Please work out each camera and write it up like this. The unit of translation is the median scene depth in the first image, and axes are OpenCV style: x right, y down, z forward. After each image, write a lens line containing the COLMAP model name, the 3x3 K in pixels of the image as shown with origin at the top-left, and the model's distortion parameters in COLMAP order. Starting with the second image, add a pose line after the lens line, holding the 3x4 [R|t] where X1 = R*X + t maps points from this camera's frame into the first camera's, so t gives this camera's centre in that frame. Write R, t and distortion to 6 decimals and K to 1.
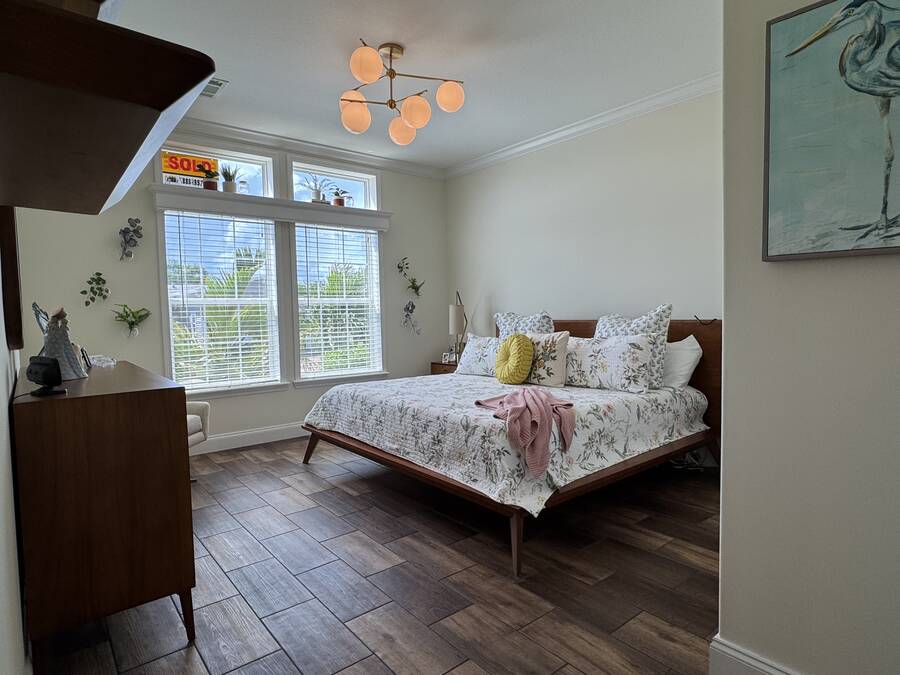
lens RADIAL K [[520.1, 0, 449.5], [0, 520.1, 338.6], [0, 0, 1]] dist [0.002445, -0.001090]
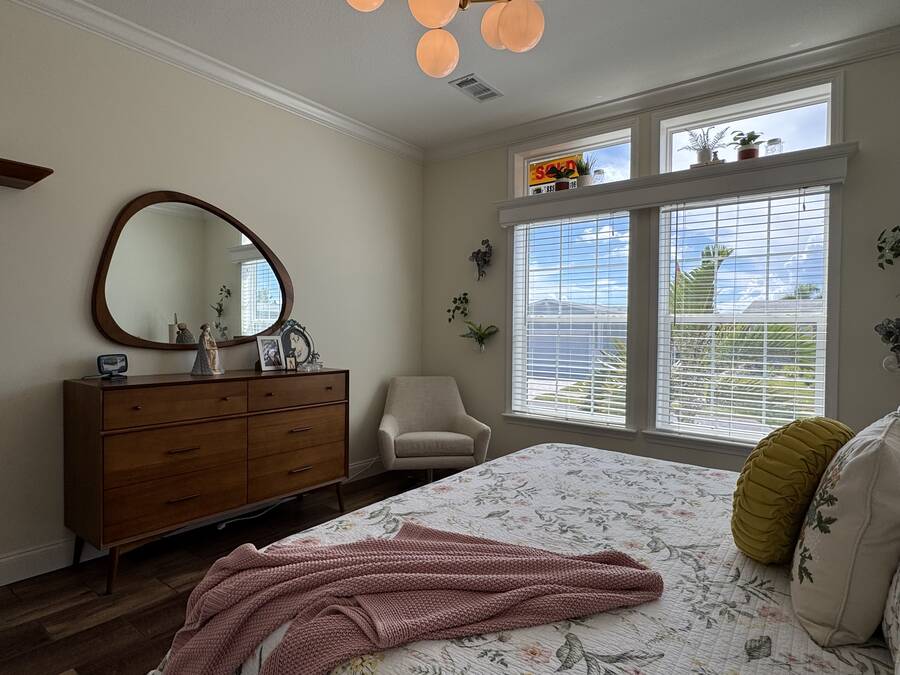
lens RADIAL K [[520.1, 0, 449.6], [0, 520.1, 337.6], [0, 0, 1]] dist [0.002445, -0.001090]
pose [[0.235817, 0.030582, -0.971316, 0.340214], [-0.071432, 0.997346, 0.014060, -0.037307], [0.969169, 0.066068, 0.237376, 0.595406]]
